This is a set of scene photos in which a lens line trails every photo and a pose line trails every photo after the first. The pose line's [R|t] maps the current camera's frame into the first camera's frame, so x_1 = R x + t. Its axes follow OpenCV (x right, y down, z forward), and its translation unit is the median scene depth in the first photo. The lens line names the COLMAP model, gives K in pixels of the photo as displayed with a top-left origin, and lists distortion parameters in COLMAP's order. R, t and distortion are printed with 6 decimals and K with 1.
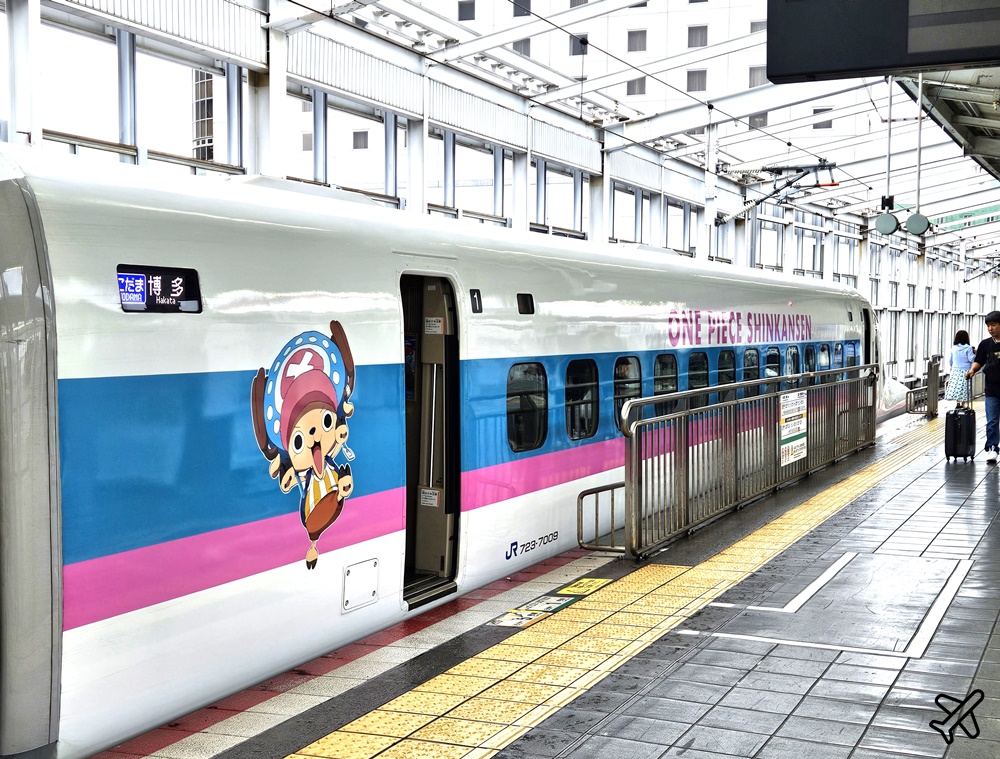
lens RADIAL K [[1385.4, 0, 502.5], [0, 1385.4, 388.0], [0, 0, 1]] dist [0.259125, 0.000000]
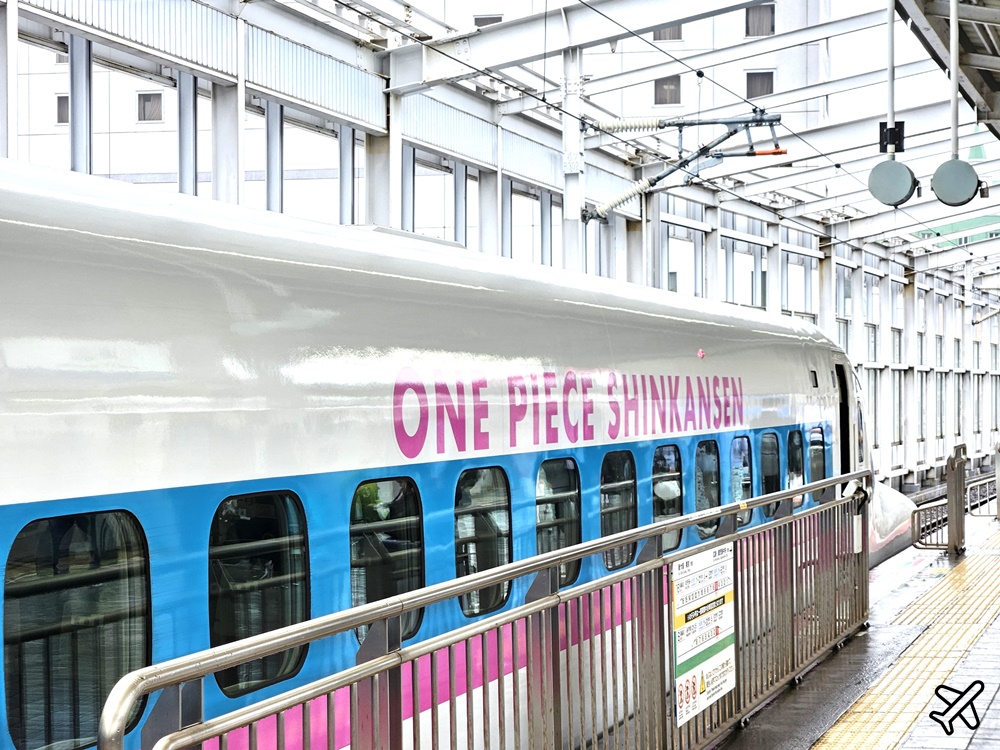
lens RADIAL K [[1997.8, 0, 498.3], [0, 1997.8, 370.3], [0, 0, 1]] dist [0.268720, 0.000000]
pose [[0.995937, -0.006651, 0.089802, 0.042304], [0.011551, 0.998465, -0.054165, -0.010140], [-0.089304, 0.054982, 0.994486, 0.181076]]
